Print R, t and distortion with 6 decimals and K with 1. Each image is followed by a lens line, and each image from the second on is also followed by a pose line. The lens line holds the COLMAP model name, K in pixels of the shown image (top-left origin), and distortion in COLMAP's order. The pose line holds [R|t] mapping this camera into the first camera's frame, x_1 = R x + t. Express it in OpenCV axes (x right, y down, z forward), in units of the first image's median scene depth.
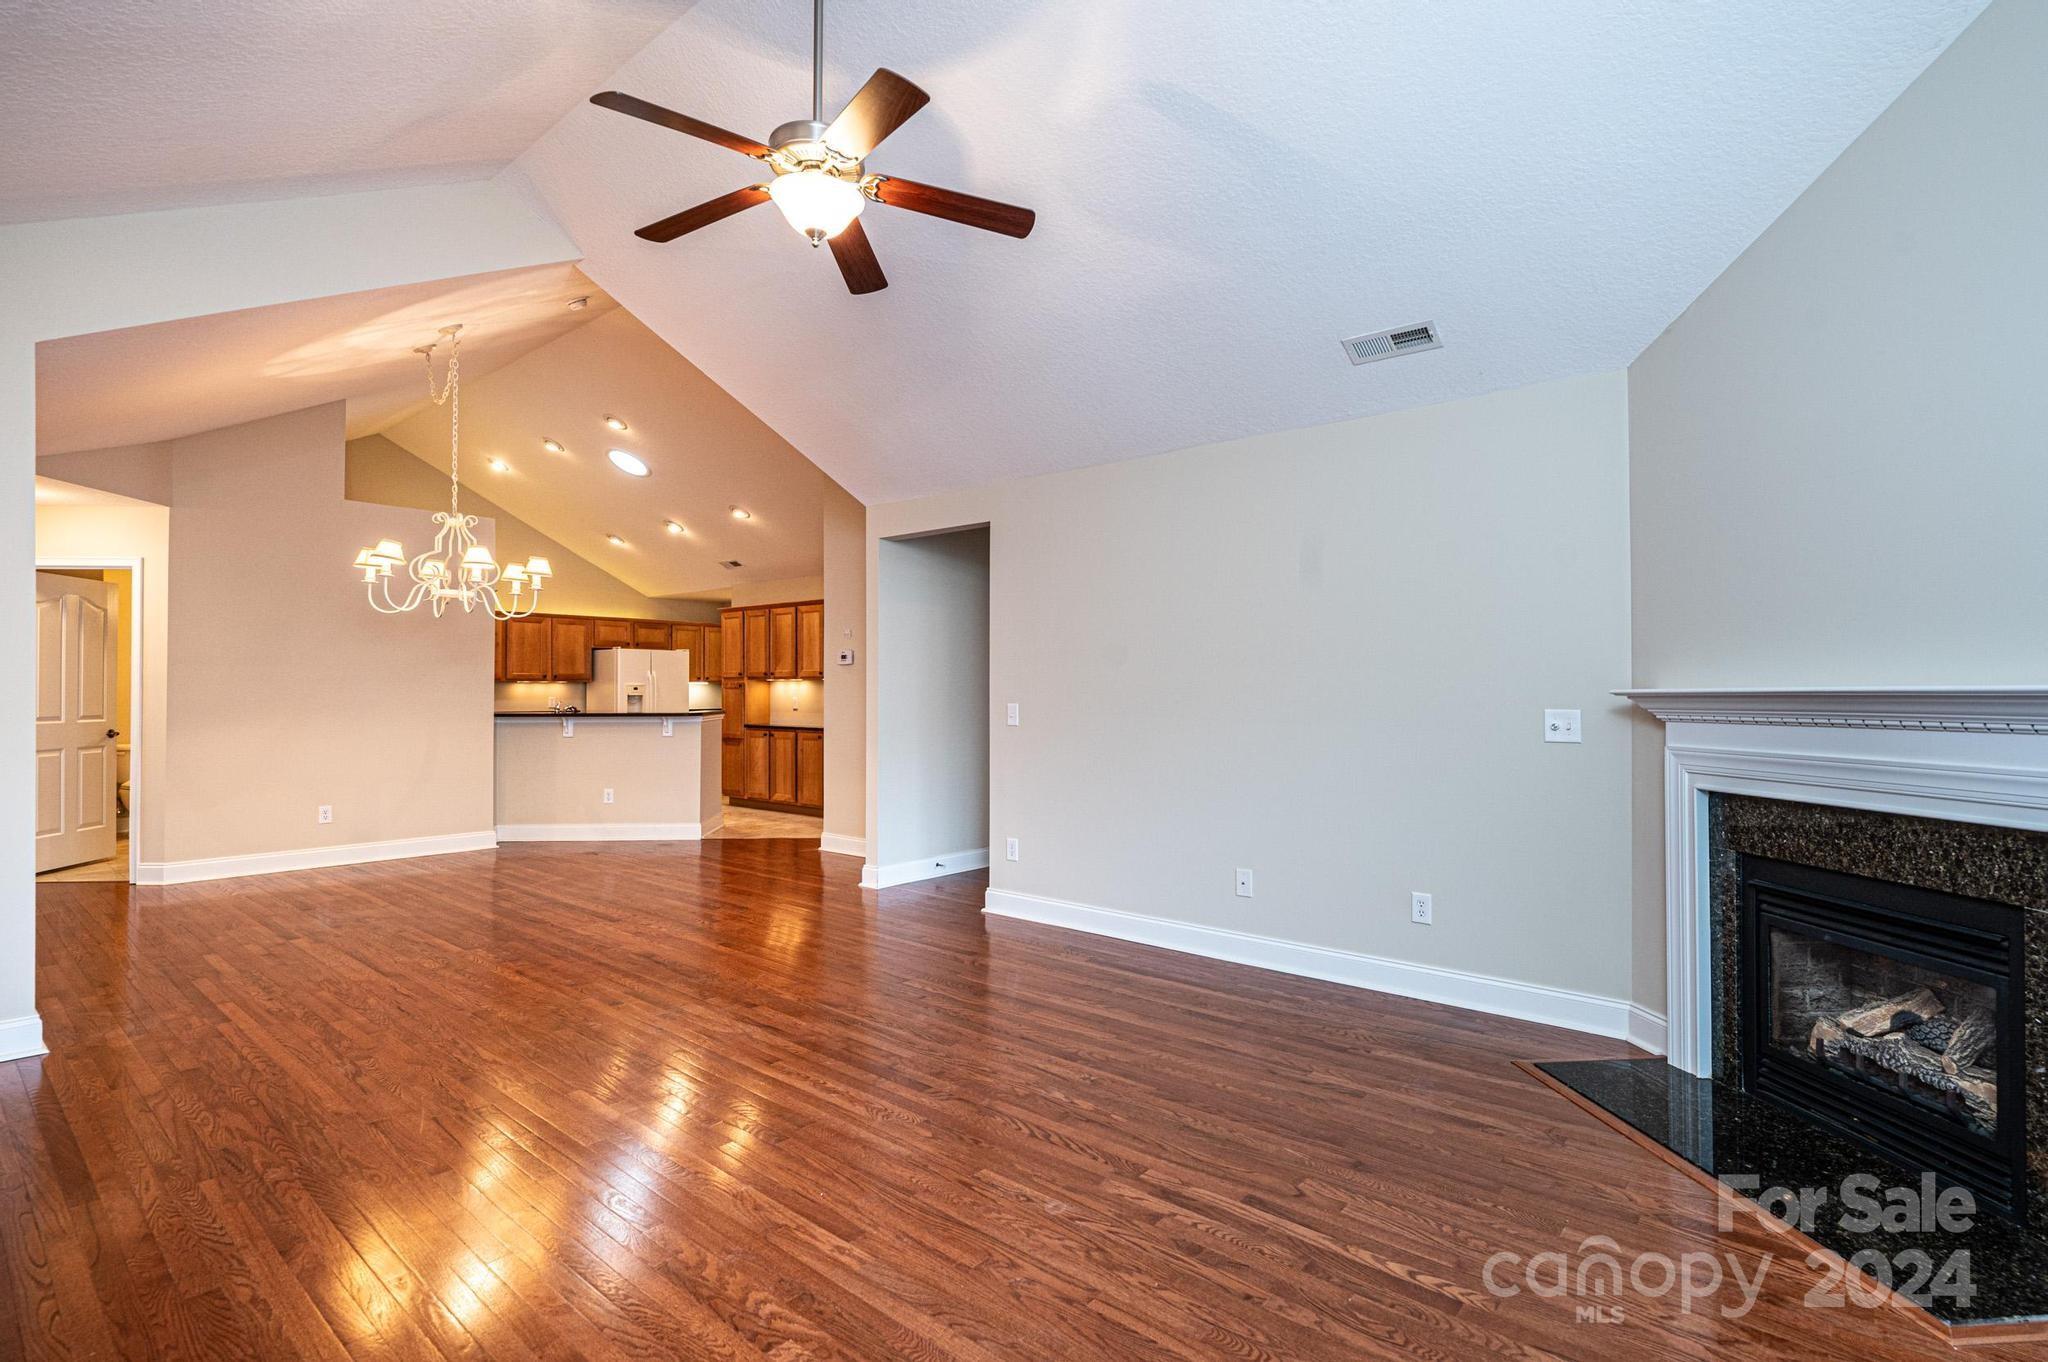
lens RADIAL K [[1006.9, 0, 1025.1], [0, 1006.9, 685.0], [0, 0, 1]] dist [0.000618, -0.000419]
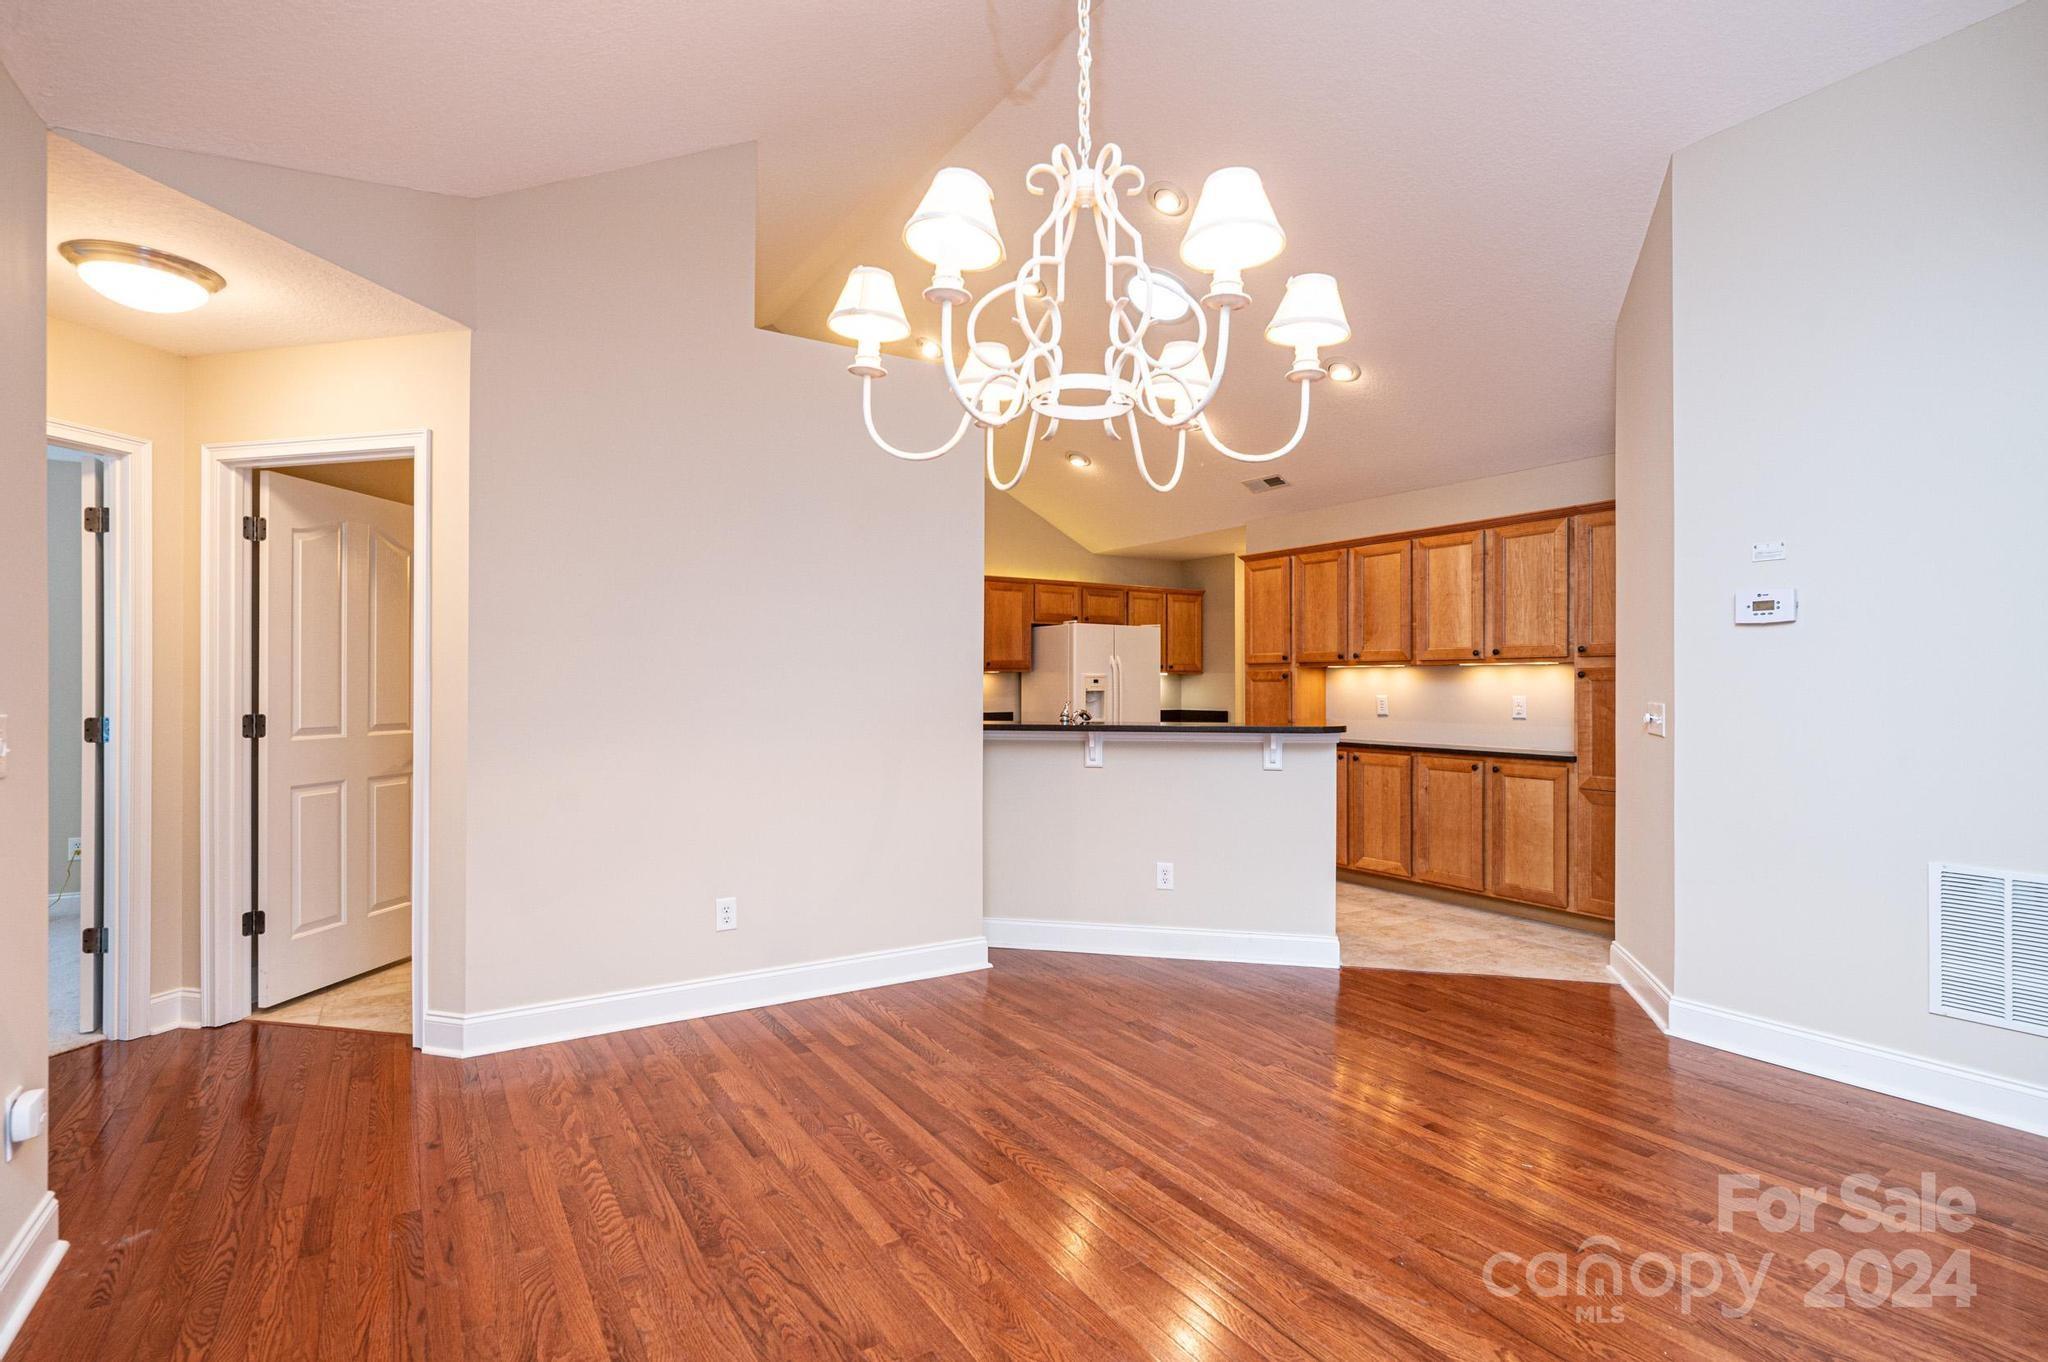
lens RADIAL K [[989.6, 0, 1017.4], [0, 989.6, 680.8], [0, 0, 1]] dist [-0.003988, -0.000230]
pose [[0.959201, 0.000827, -0.282723, -0.284571], [0.000050, 0.999995, 0.003097, 0.001585], [0.282724, -0.002985, 0.959197, 0.385621]]
